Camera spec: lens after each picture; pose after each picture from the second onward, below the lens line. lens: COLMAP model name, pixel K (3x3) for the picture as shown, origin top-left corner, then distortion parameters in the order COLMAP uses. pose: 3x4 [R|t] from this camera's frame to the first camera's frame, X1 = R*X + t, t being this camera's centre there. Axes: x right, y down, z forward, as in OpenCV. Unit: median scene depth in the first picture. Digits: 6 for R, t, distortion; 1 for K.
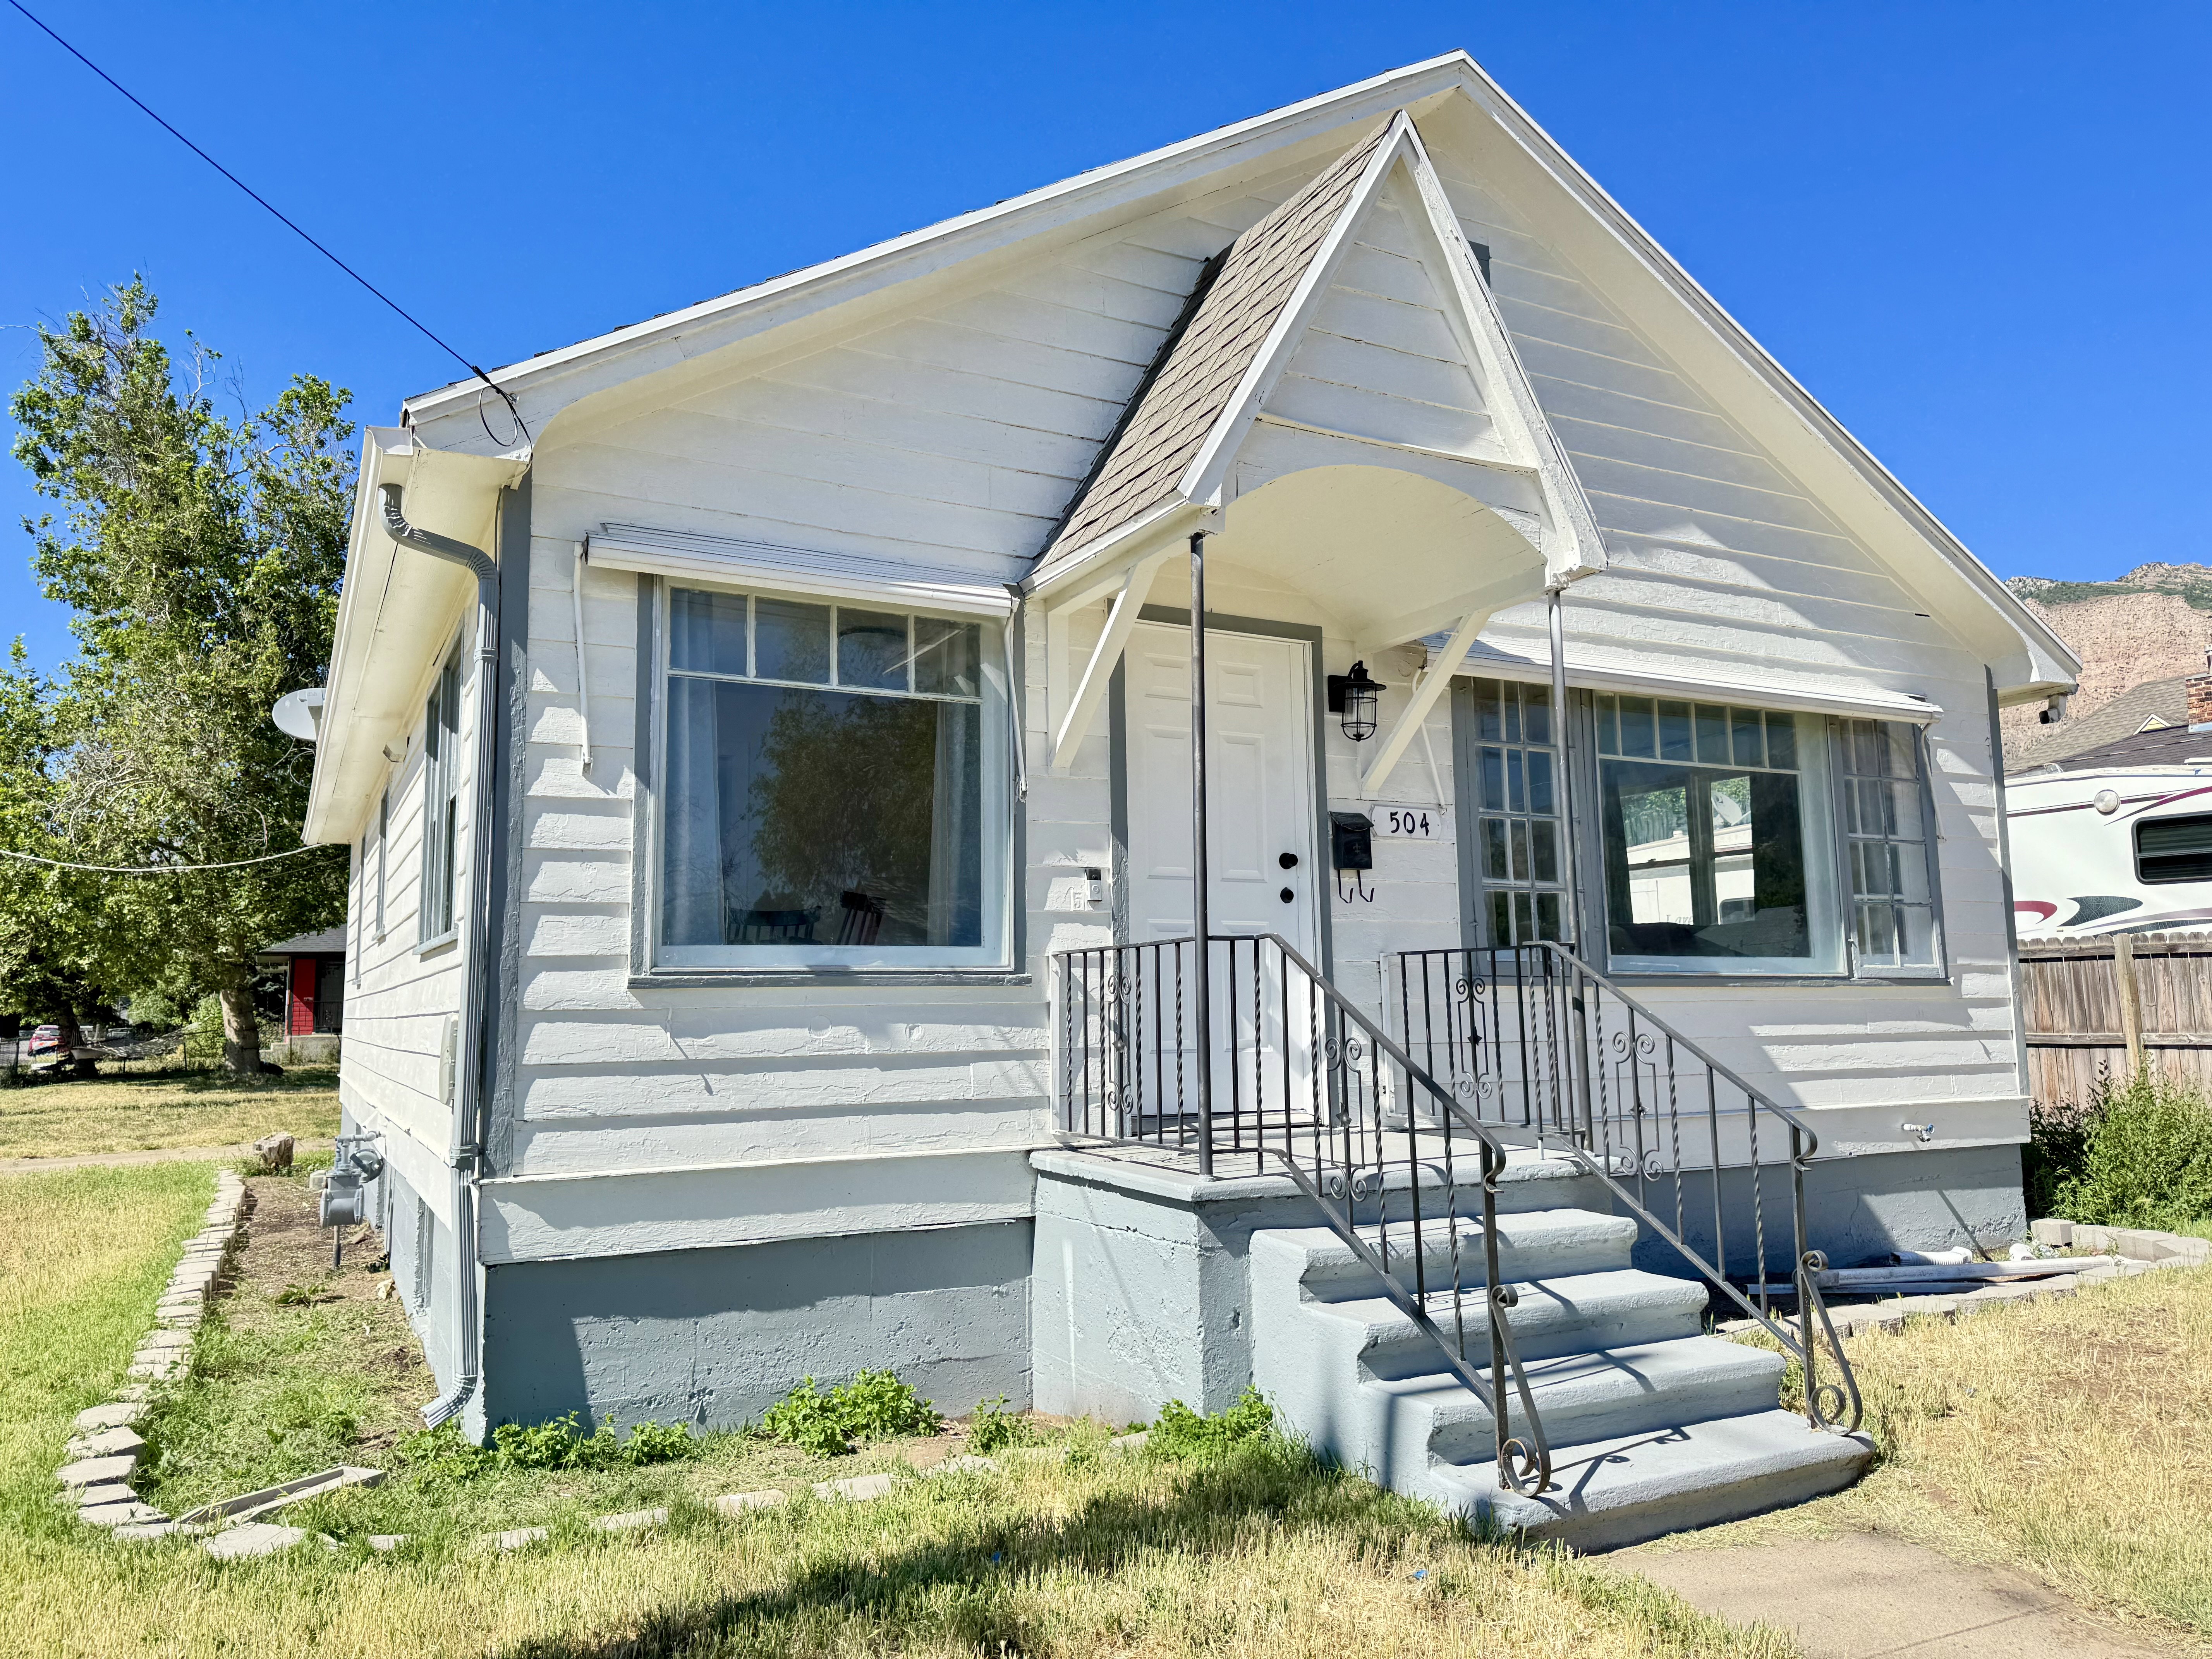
lens RADIAL K [[1547.9, 0, 1106.0], [0, 1547.9, 829.5], [0, 0, 1]] dist [0.105495, -0.148857]
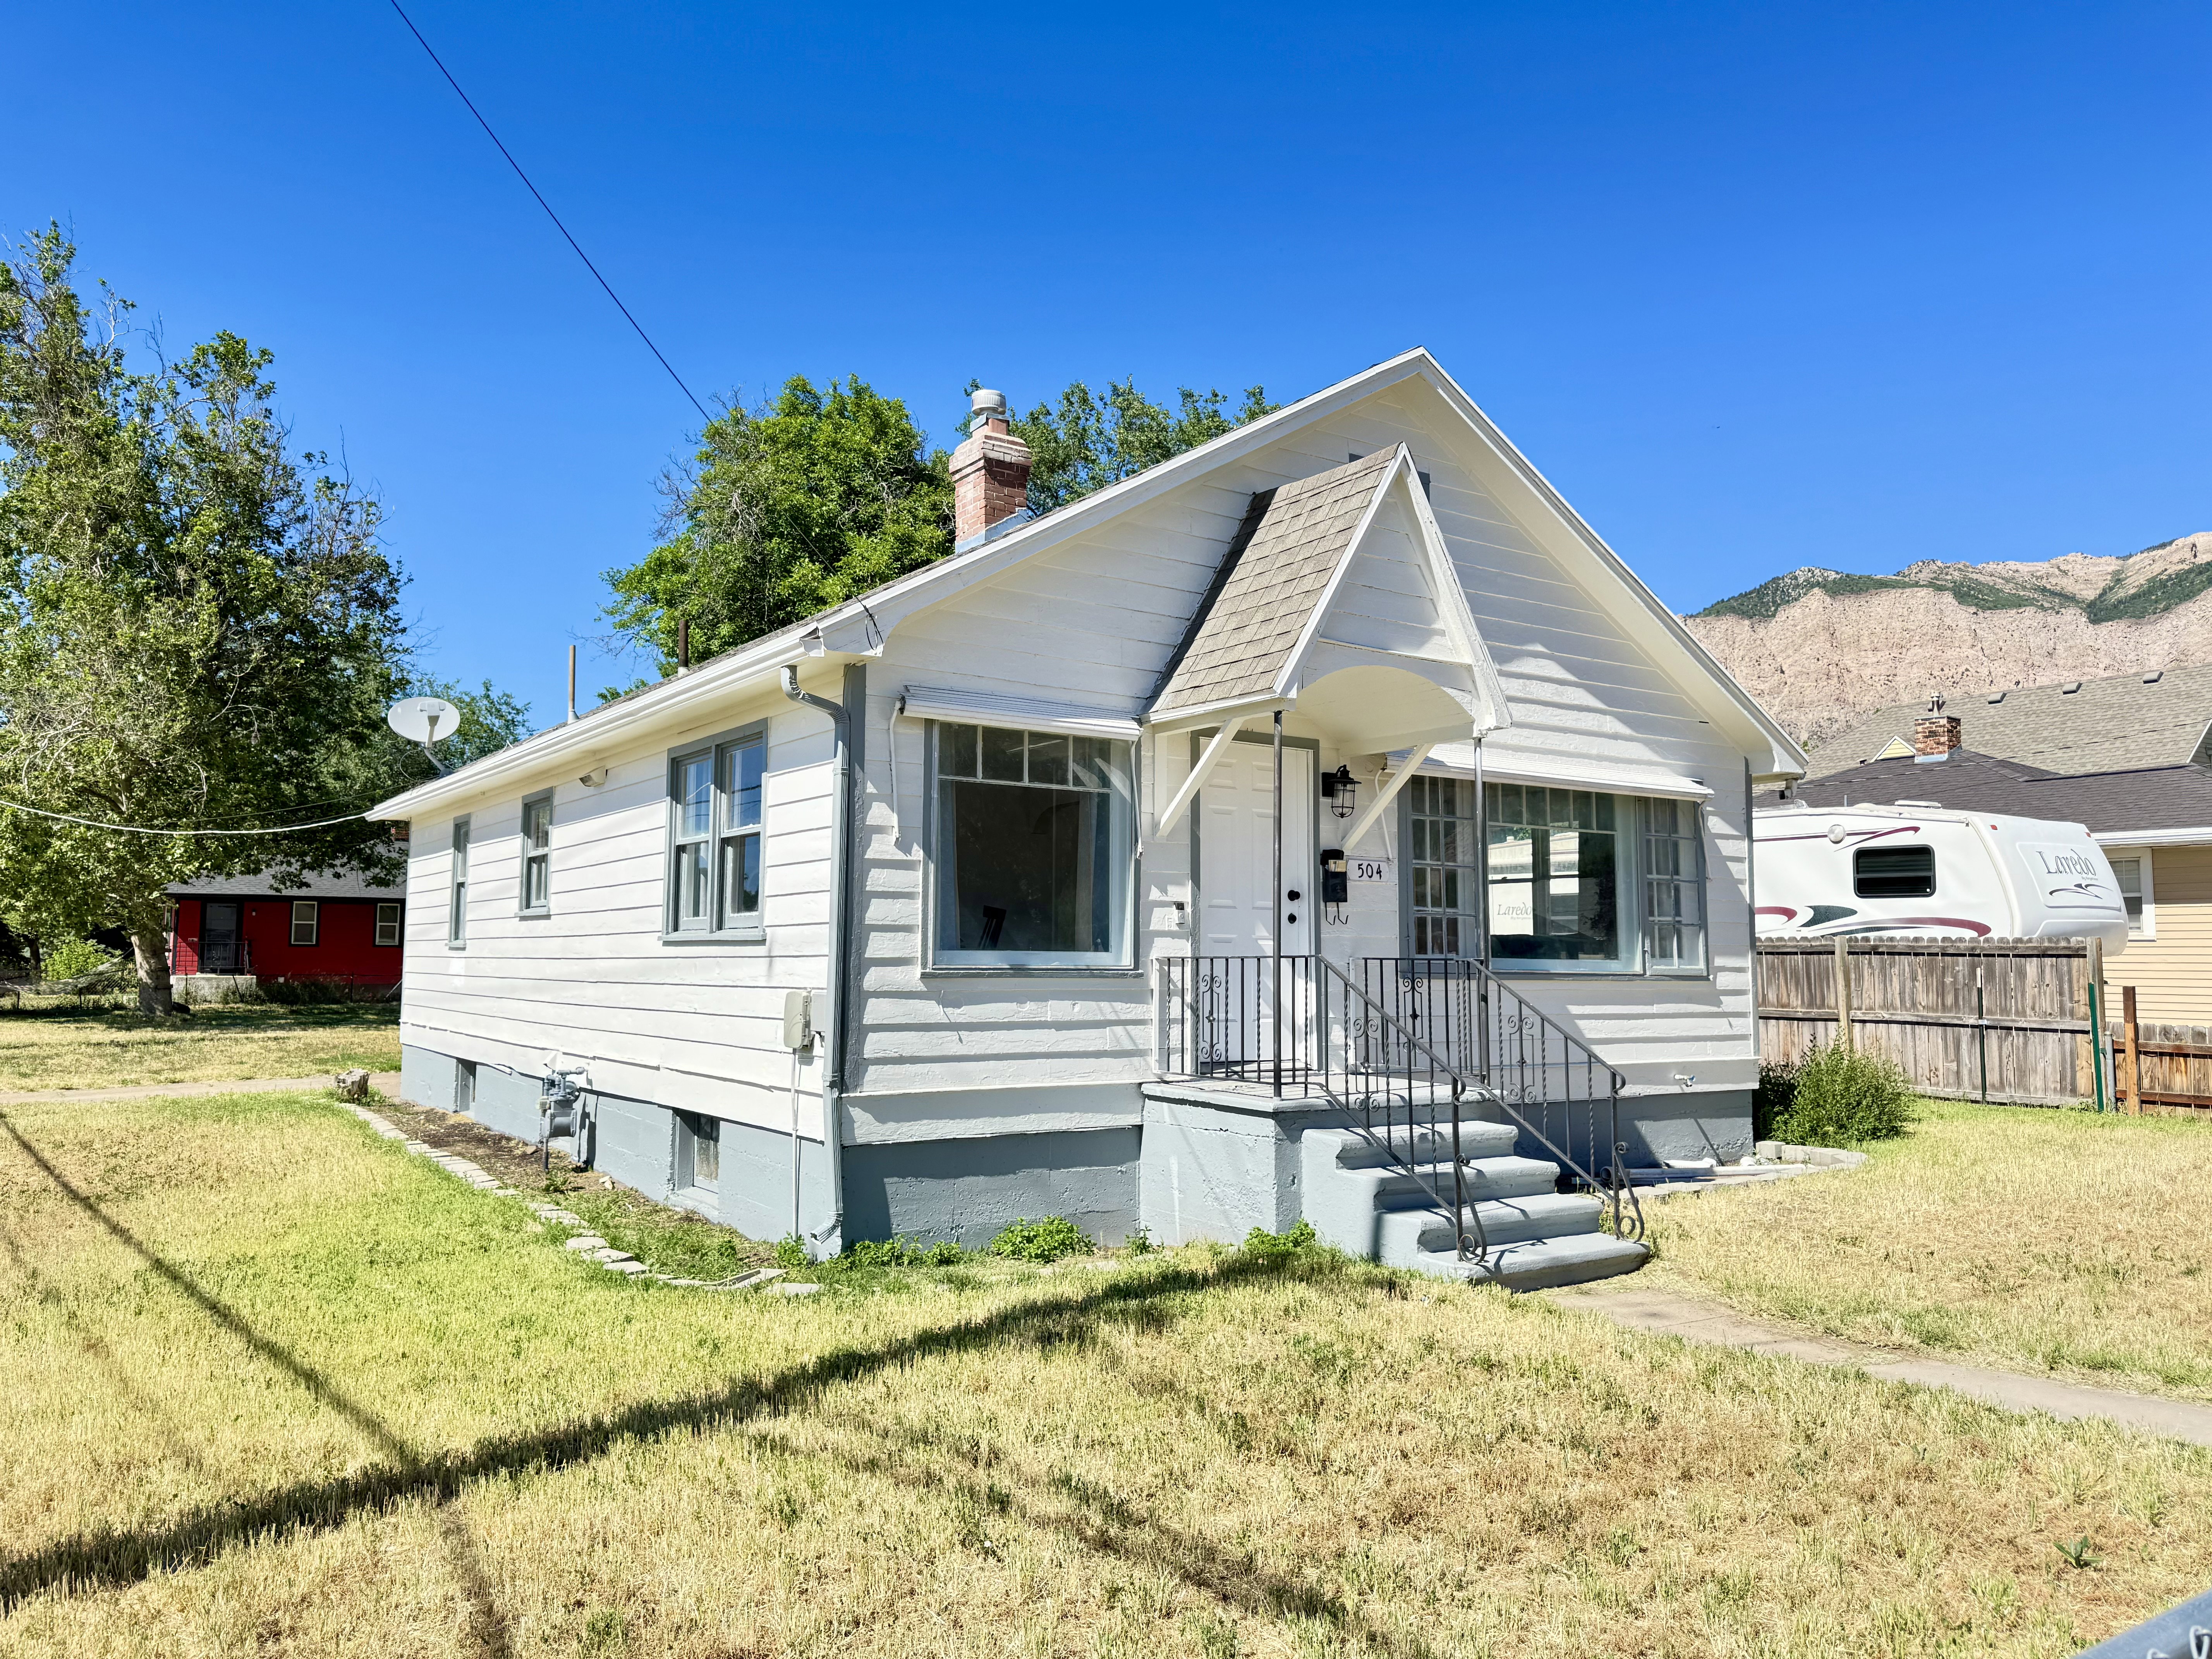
lens RADIAL K [[1540.2, 0, 1105.9], [0, 1540.2, 840.5], [0, 0, 1]] dist [0.158902, -0.316411]
pose [[0.993382, 0.028269, 0.111320, -0.232917], [-0.032495, 0.998811, 0.036333, -0.082034], [-0.110160, -0.039710, 0.993120, -0.471808]]
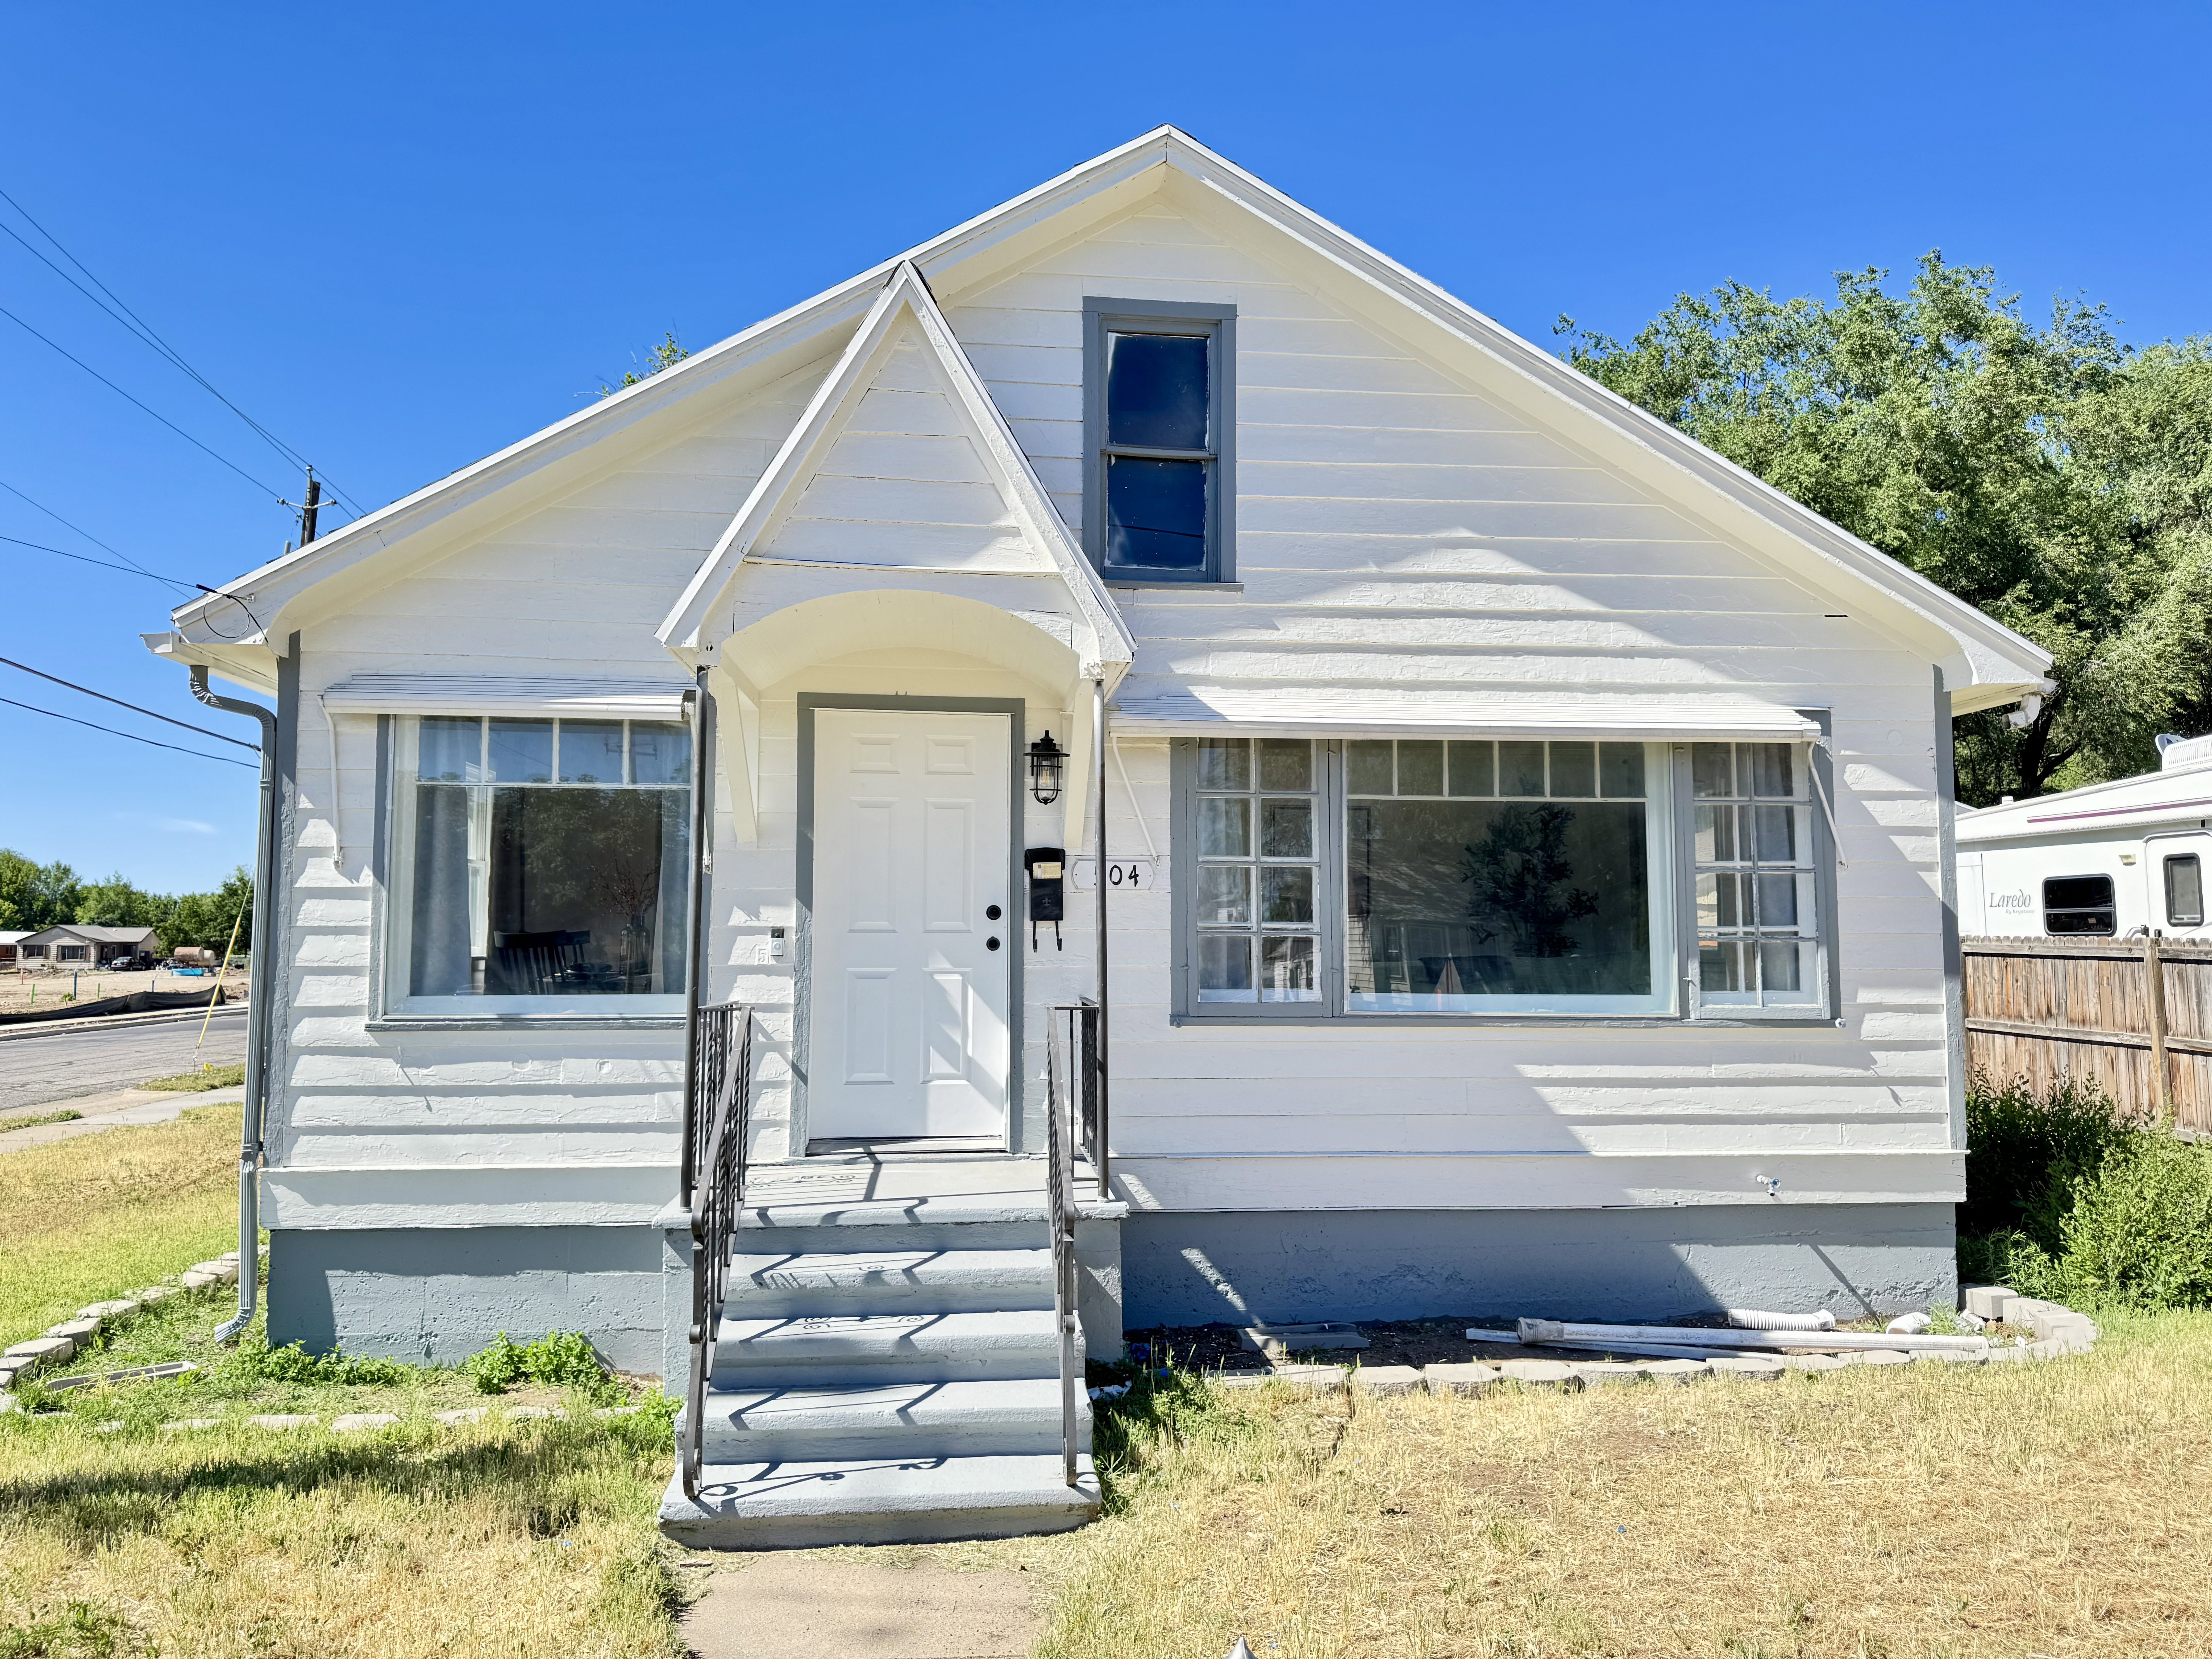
lens RADIAL K [[1540.2, 0, 1105.9], [0, 1540.2, 840.5], [0, 0, 1]] dist [0.158902, -0.316411]
pose [[0.929662, -0.011126, -0.368246, 0.602346], [0.029601, 0.998568, 0.044559, -0.078580], [0.367223, -0.052325, 0.928660, 0.003396]]
